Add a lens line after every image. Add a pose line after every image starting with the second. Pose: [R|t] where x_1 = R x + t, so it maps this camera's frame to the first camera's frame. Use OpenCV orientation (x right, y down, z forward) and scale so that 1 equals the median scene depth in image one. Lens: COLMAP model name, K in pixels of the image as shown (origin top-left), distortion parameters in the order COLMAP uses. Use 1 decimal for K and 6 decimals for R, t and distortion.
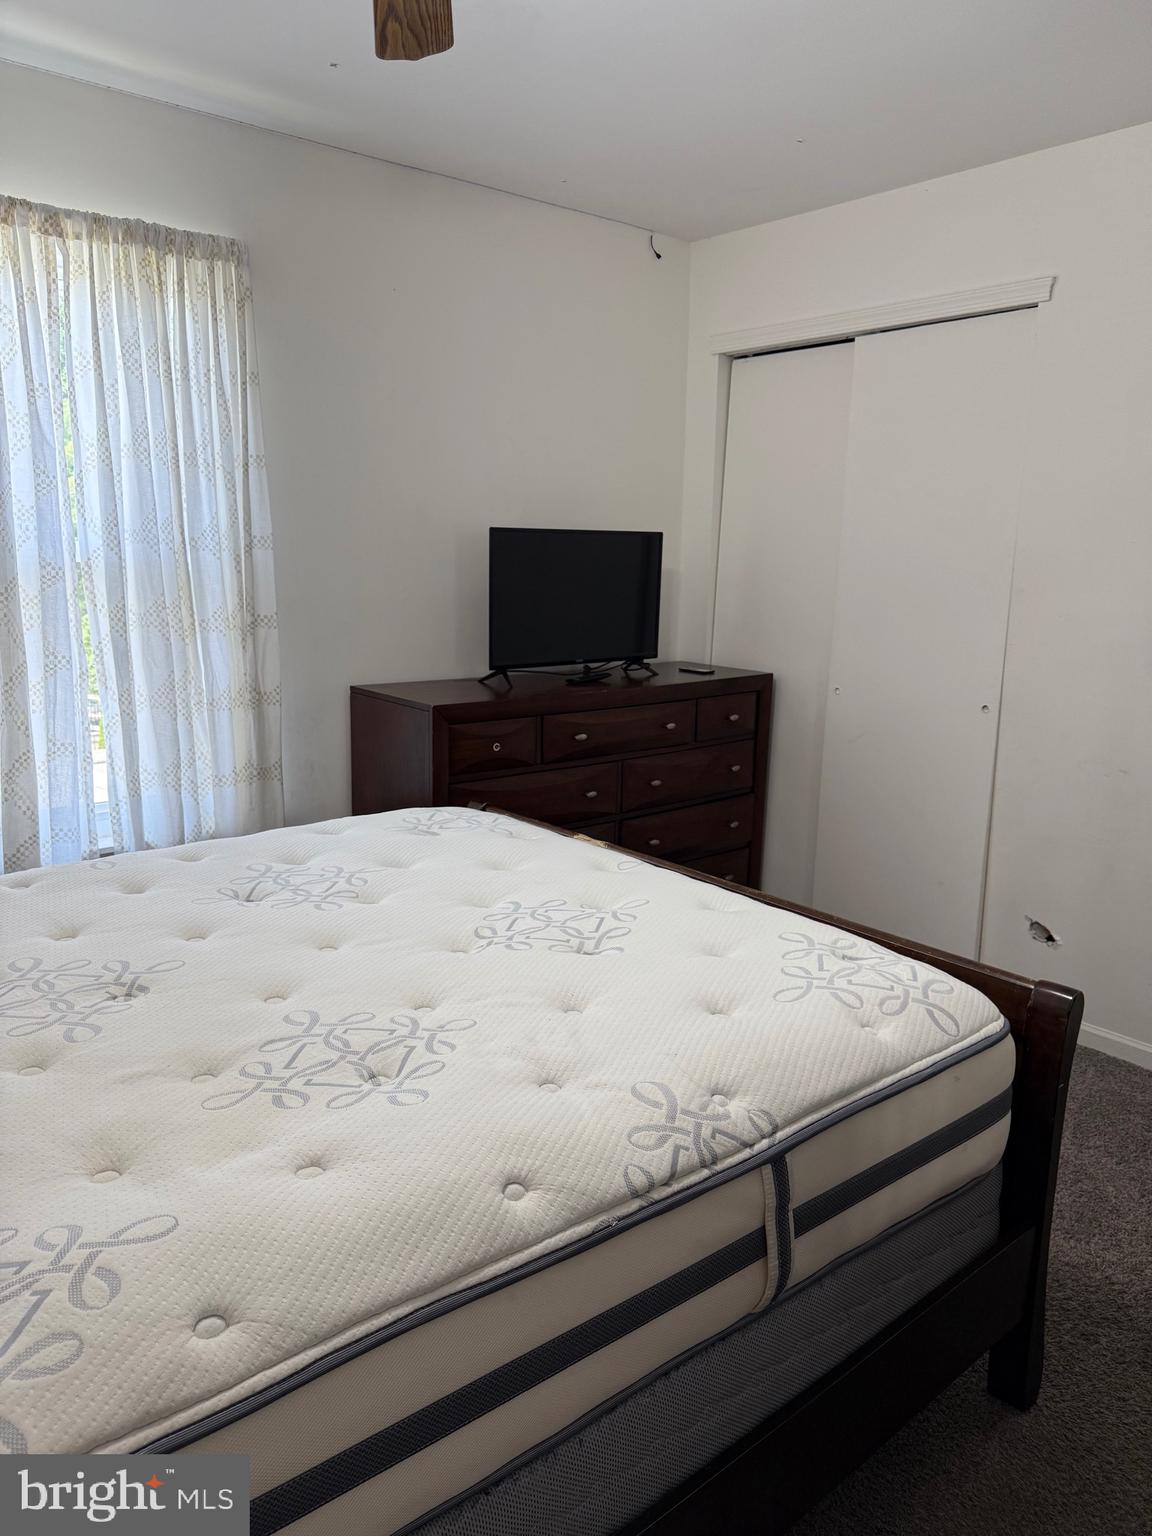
lens RADIAL K [[1091.2, 0, 569.6], [0, 1091.2, 776.1], [0, 0, 1]] dist [0.062374, -0.075316]
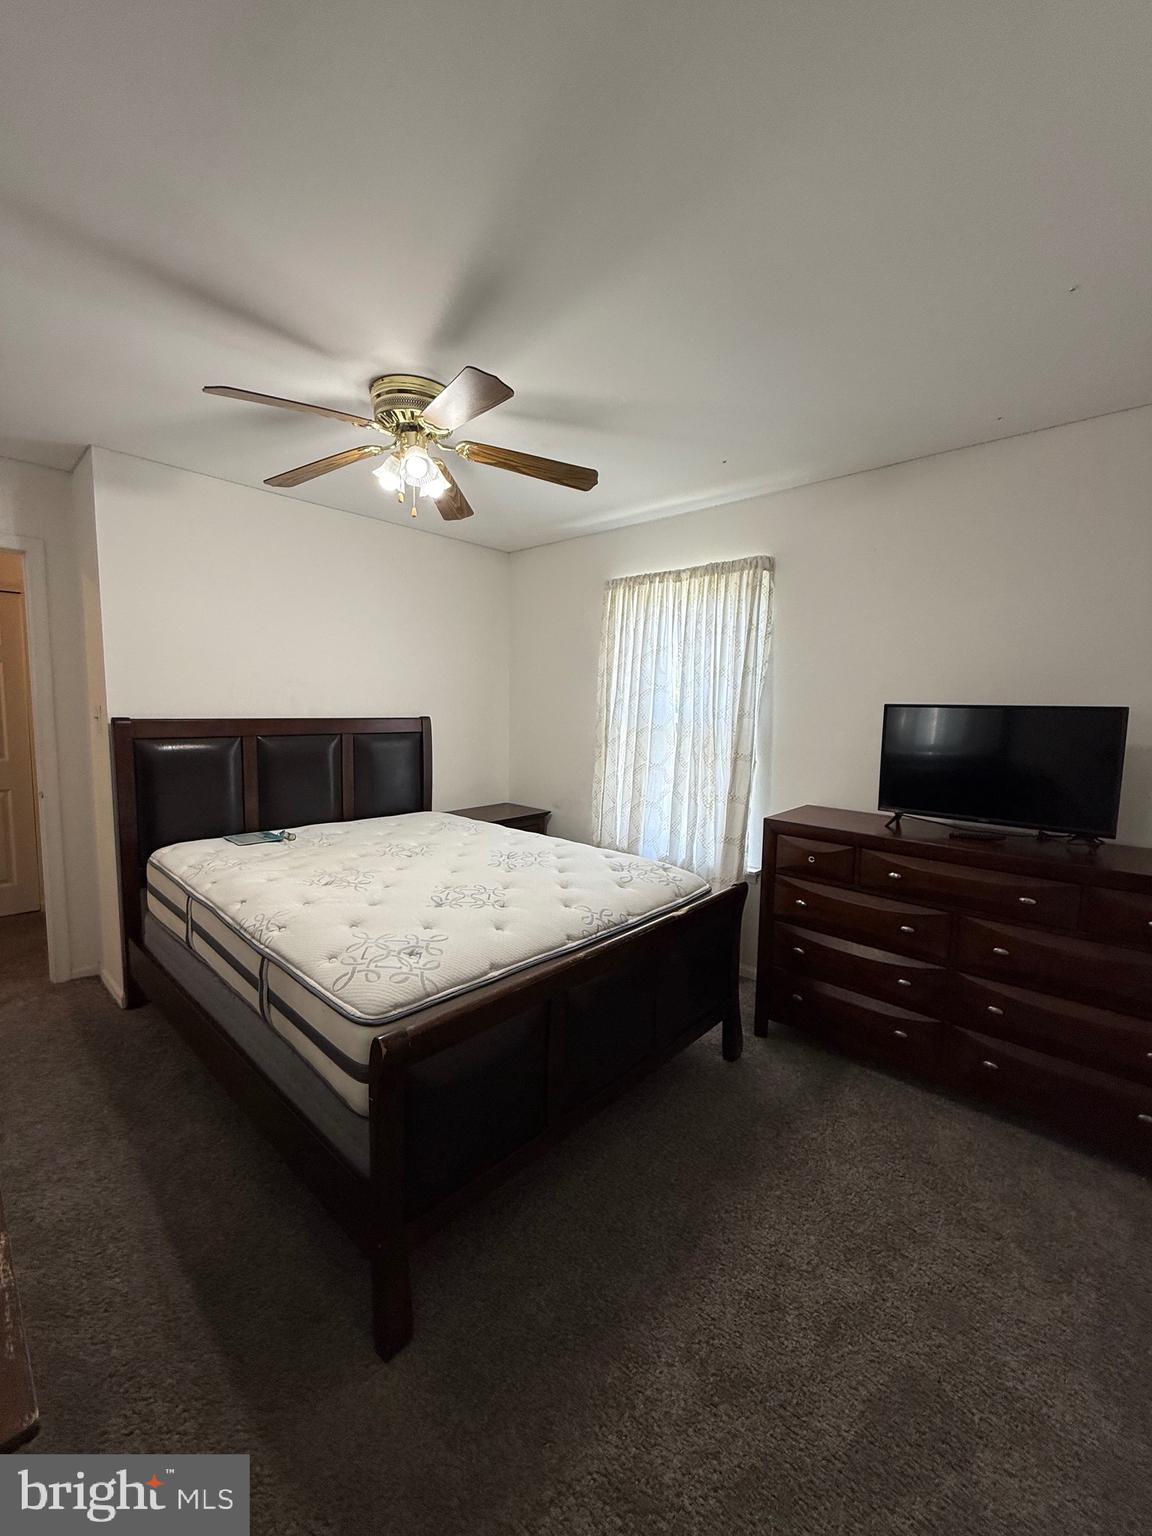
lens RADIAL K [[617.6, 0, 575.9], [0, 617.6, 764.4], [0, 0, 1]] dist [0.002073, 0.000081]
pose [[0.126462, 0.084282, -0.988385, 0.788223], [-0.218380, 0.974305, 0.055140, -0.145771], [0.967635, 0.208870, 0.141618, 0.688359]]
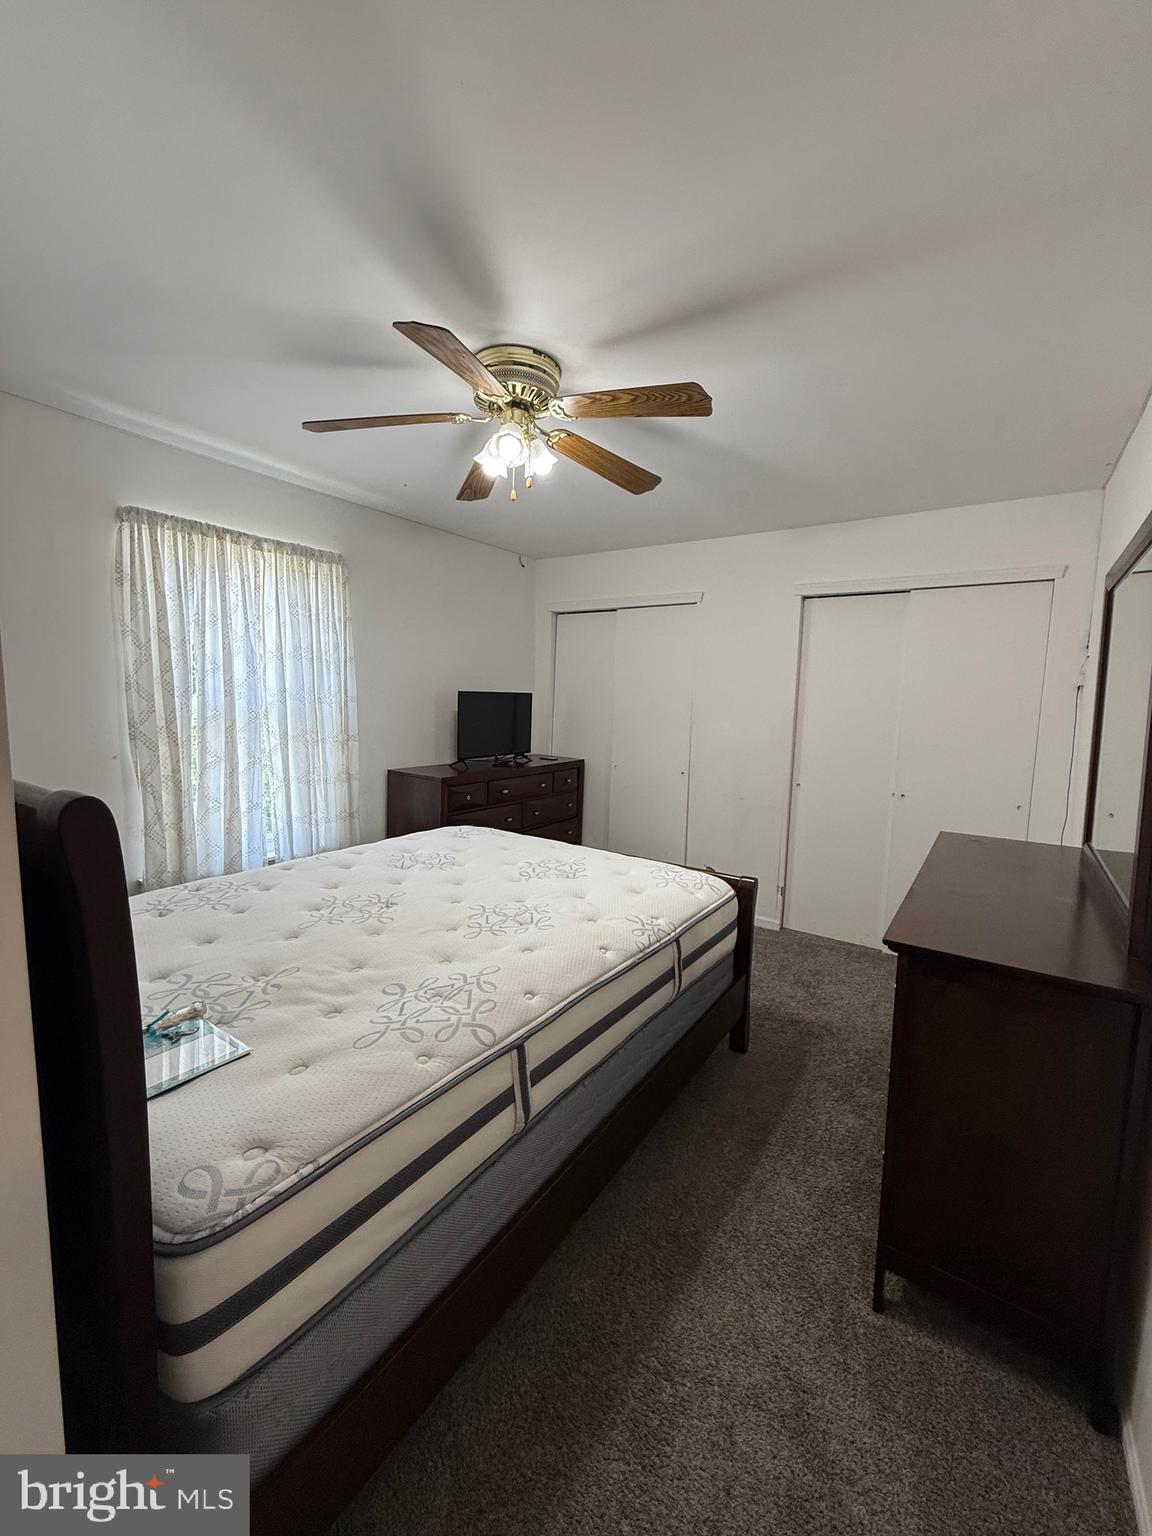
lens RADIAL K [[617.6, 0, 579.9], [0, 617.6, 765.4], [0, 0, 1]] dist [0.002073, 0.000081]
pose [[0.961349, -0.022019, 0.274451, -0.219076], [0.045720, 0.995725, -0.080260, 0.018587], [-0.271511, 0.089706, 0.958246, -0.201972]]
